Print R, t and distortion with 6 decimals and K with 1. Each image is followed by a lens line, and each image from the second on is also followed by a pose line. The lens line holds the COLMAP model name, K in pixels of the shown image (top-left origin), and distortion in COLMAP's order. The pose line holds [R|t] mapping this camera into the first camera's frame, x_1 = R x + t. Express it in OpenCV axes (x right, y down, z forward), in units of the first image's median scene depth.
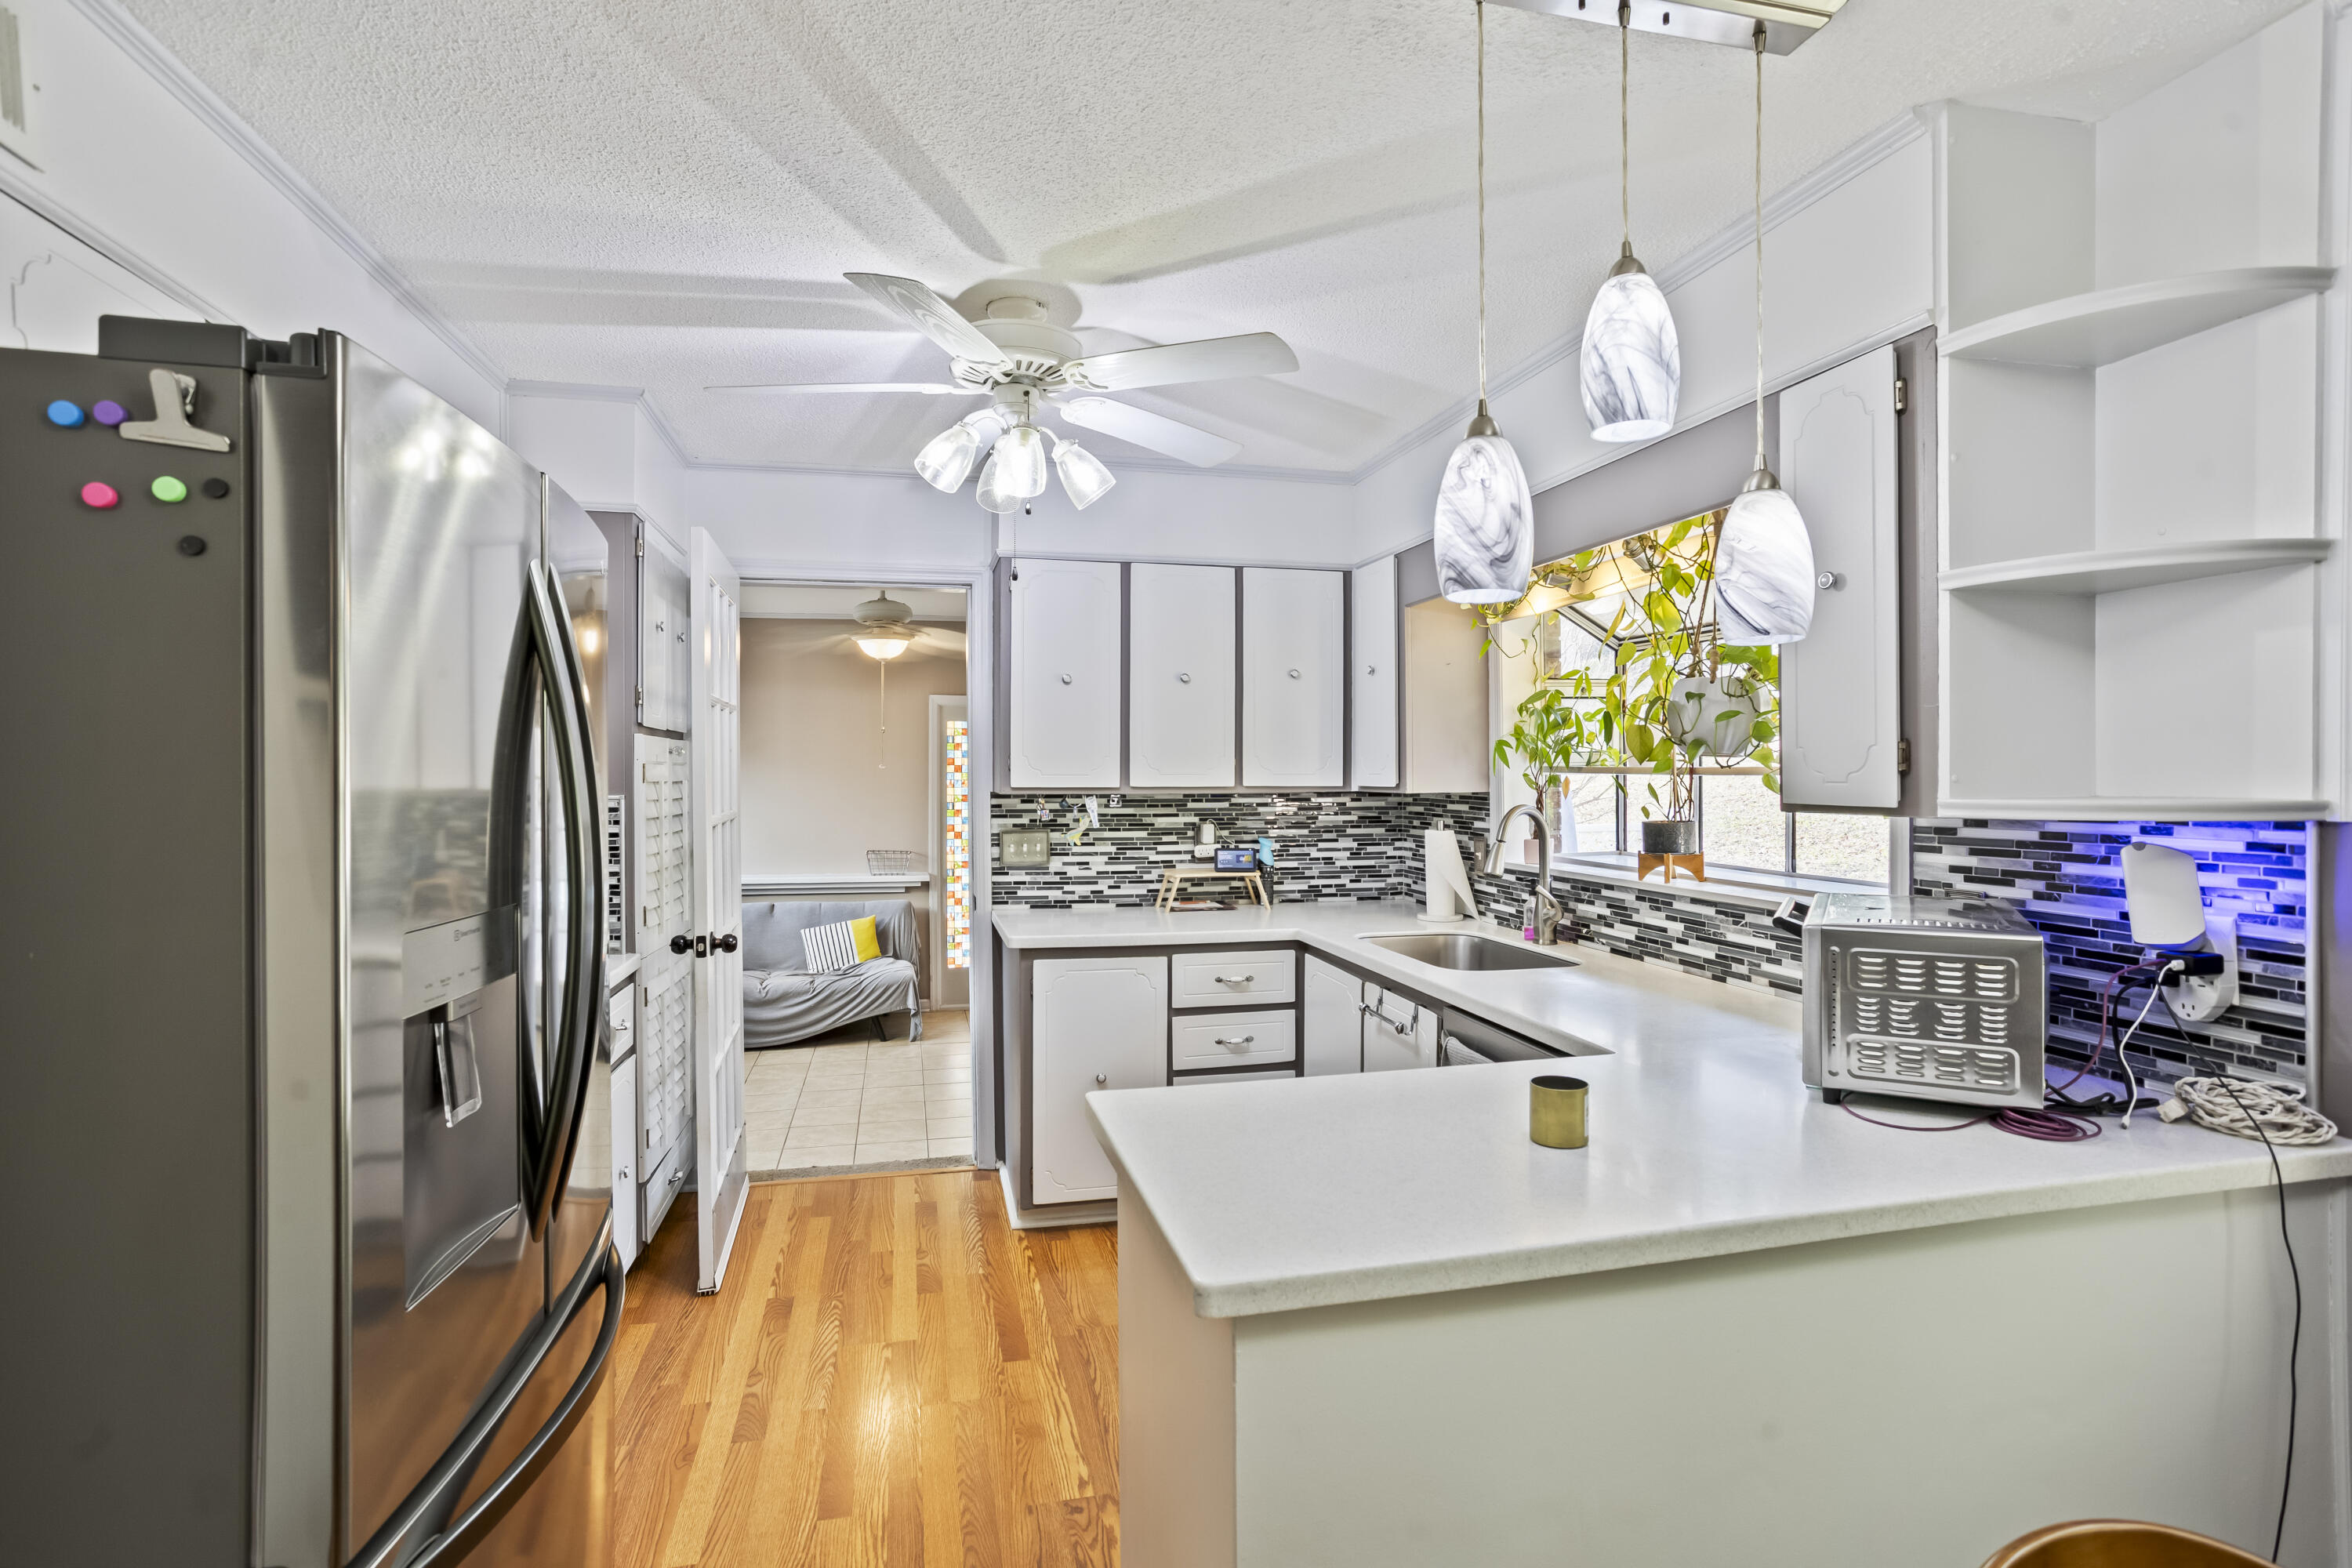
lens RADIAL K [[1142.1, 0, 1178.2], [0, 1142.1, 774.9], [0, 0, 1]] dist [-0.048596, 0.033265]
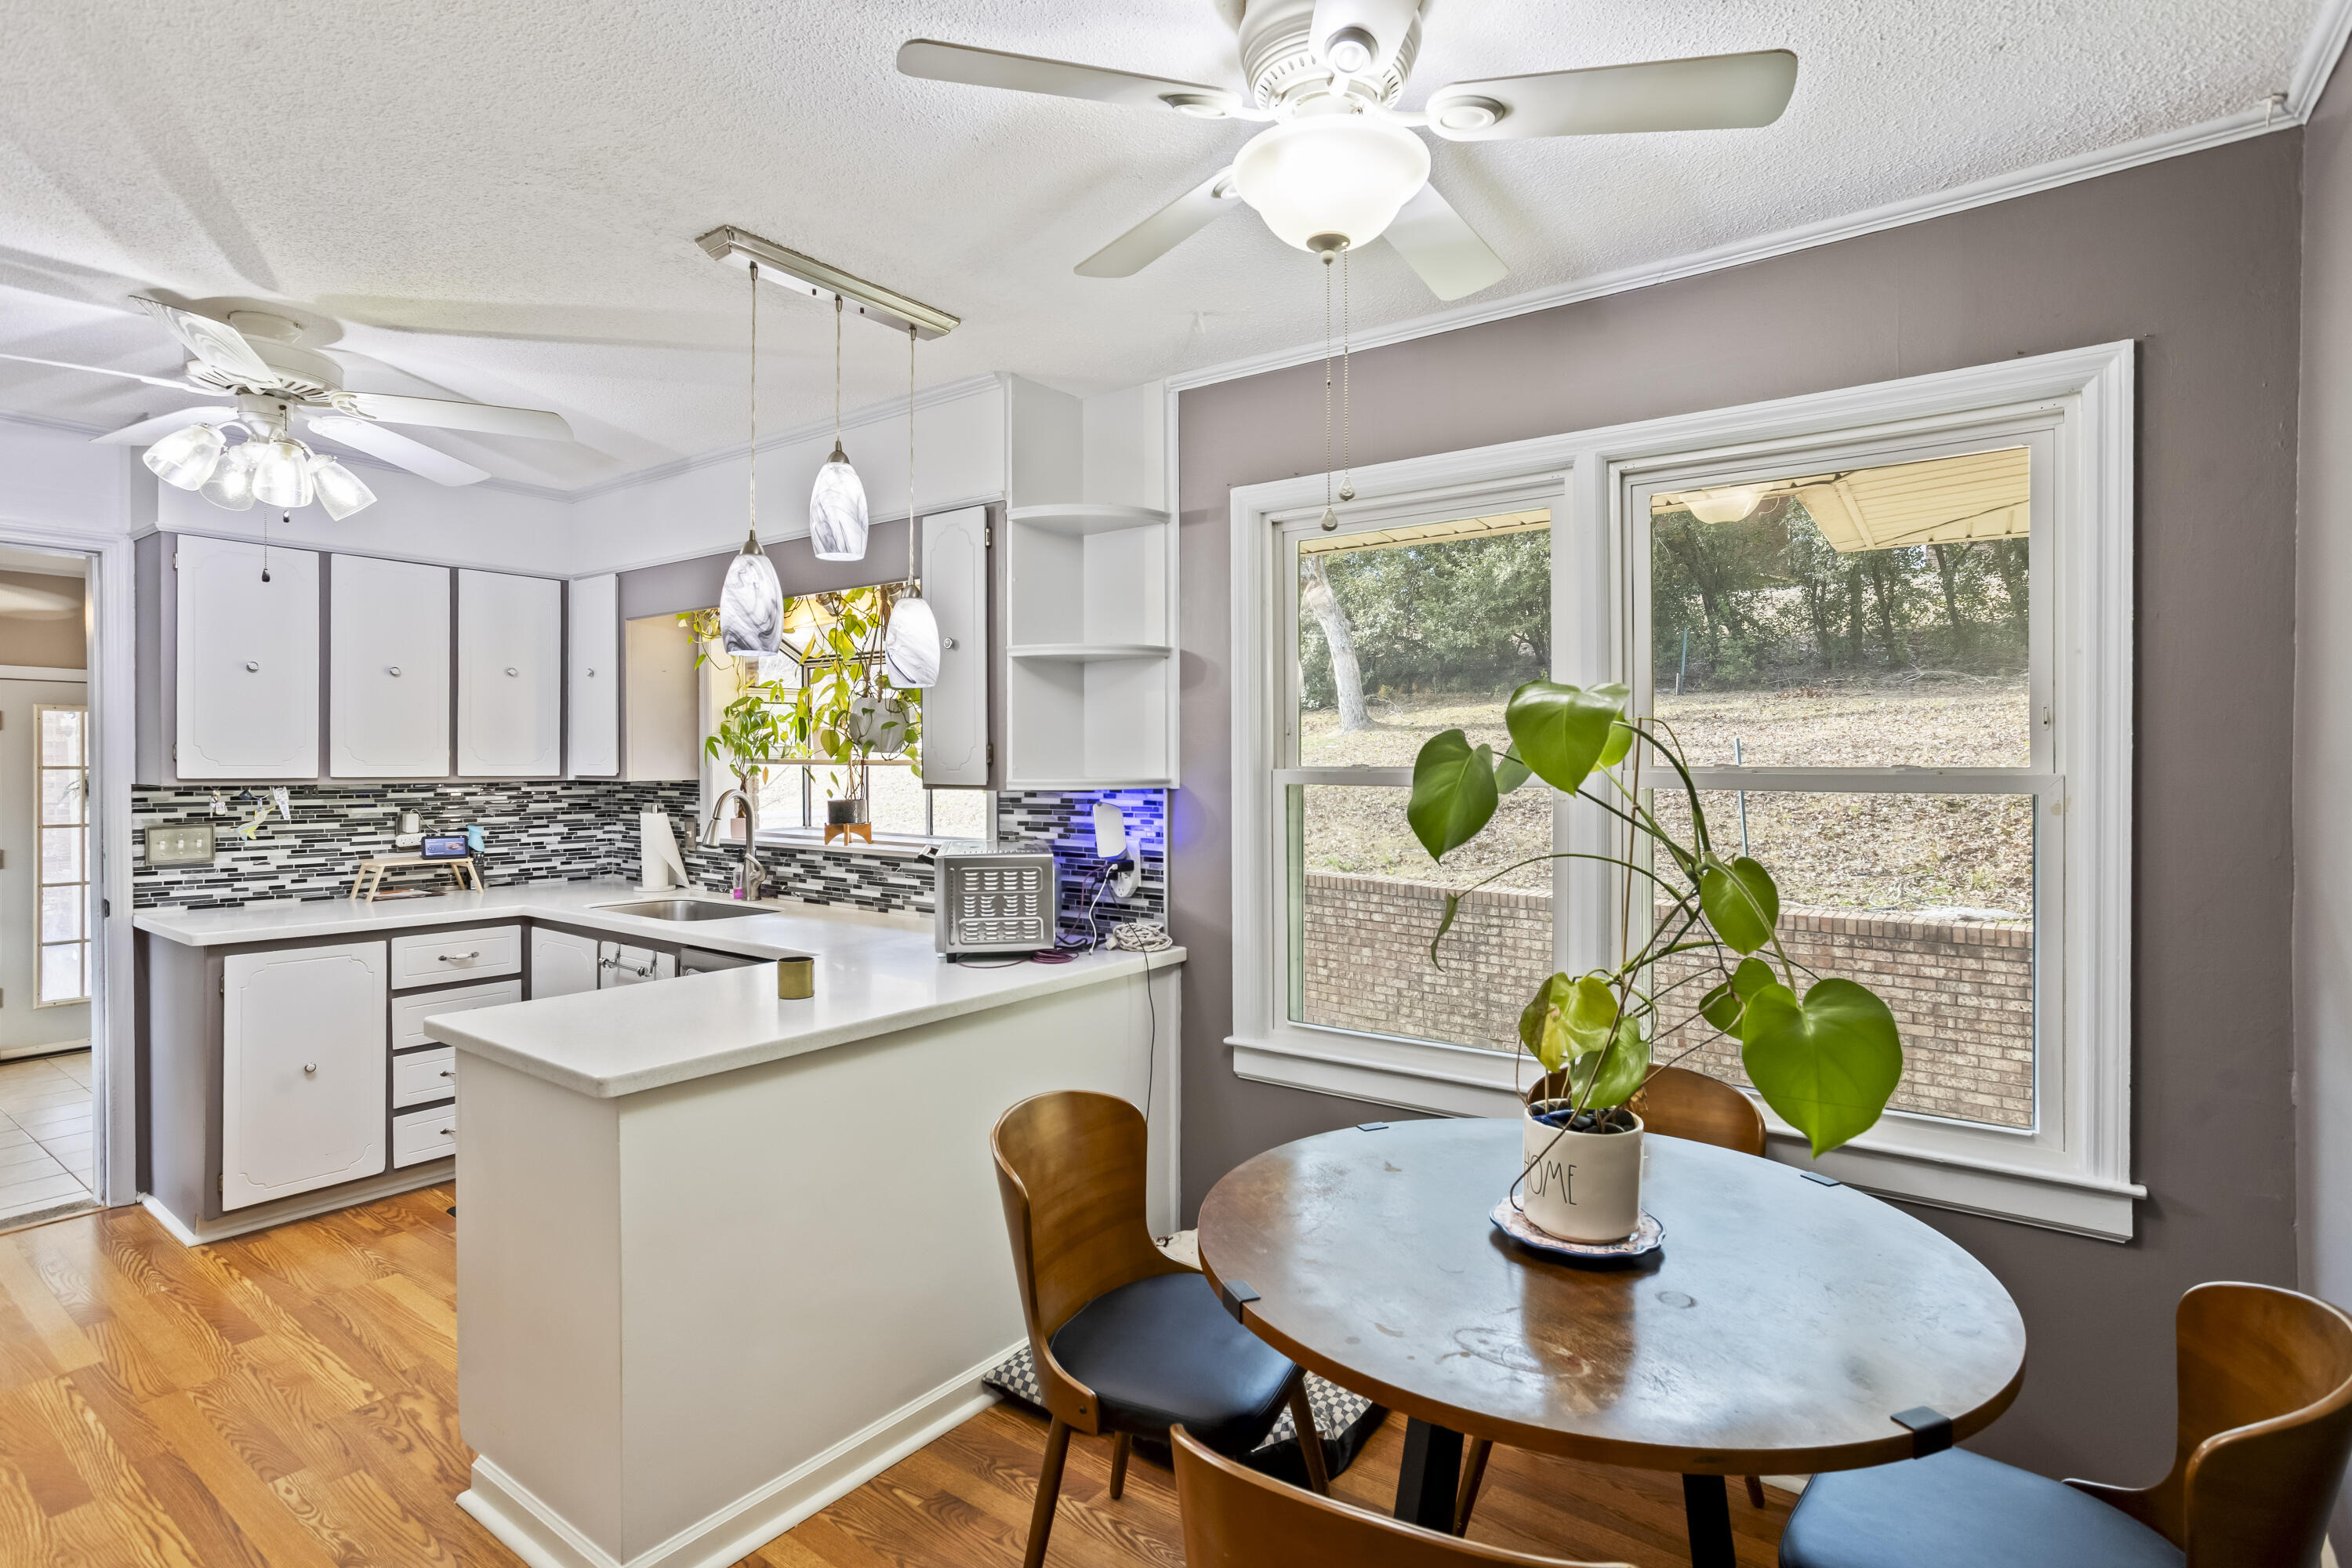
lens RADIAL K [[1142.1, 0, 1178.2], [0, 1142.1, 774.9], [0, 0, 1]] dist [-0.048596, 0.033265]
pose [[0.758798, -0.005055, 0.651307, -0.136092], [-0.000325, 0.999967, 0.008140, 0.000104], [-0.651326, -0.006389, 0.758771, -0.258803]]
